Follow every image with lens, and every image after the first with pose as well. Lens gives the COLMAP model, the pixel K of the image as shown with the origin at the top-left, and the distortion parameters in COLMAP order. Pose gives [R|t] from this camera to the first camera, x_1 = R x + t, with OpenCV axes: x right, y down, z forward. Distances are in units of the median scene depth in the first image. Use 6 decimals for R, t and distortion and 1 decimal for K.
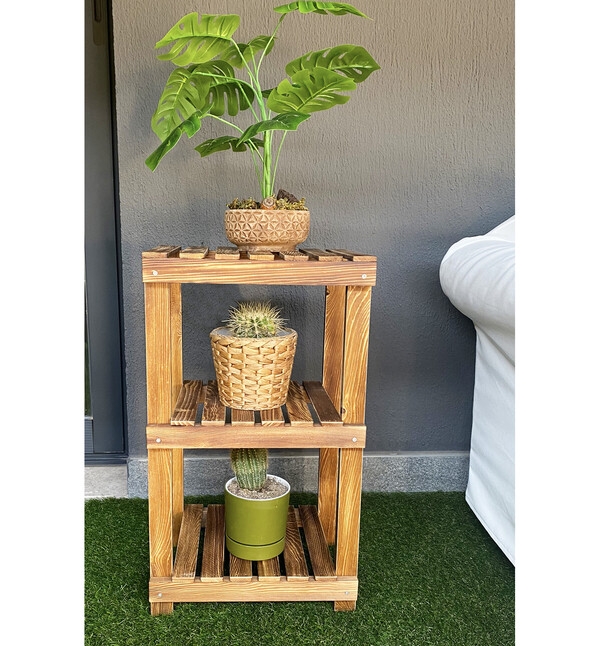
lens RADIAL K [[530.0, 0, 306.2], [0, 530.0, 336.6], [0, 0, 1]] dist [0.014414, 0.000494]
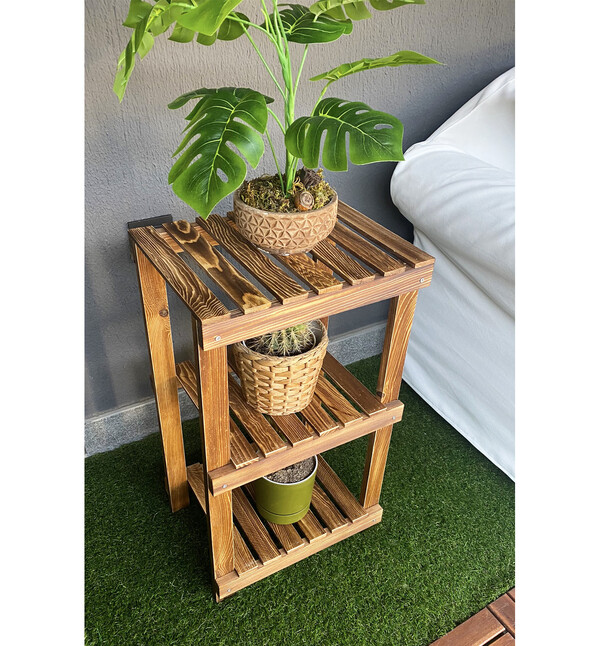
lens RADIAL K [[503.8, 0, 300.0], [0, 503.8, 323.0], [0, 0, 1]] dist [0.007035, -0.000091]
pose [[0.925325, -0.203636, 0.319853, -0.359009], [0.066600, 0.917722, 0.391600, -0.377522], [-0.373280, -0.341056, 0.862753, 0.273972]]
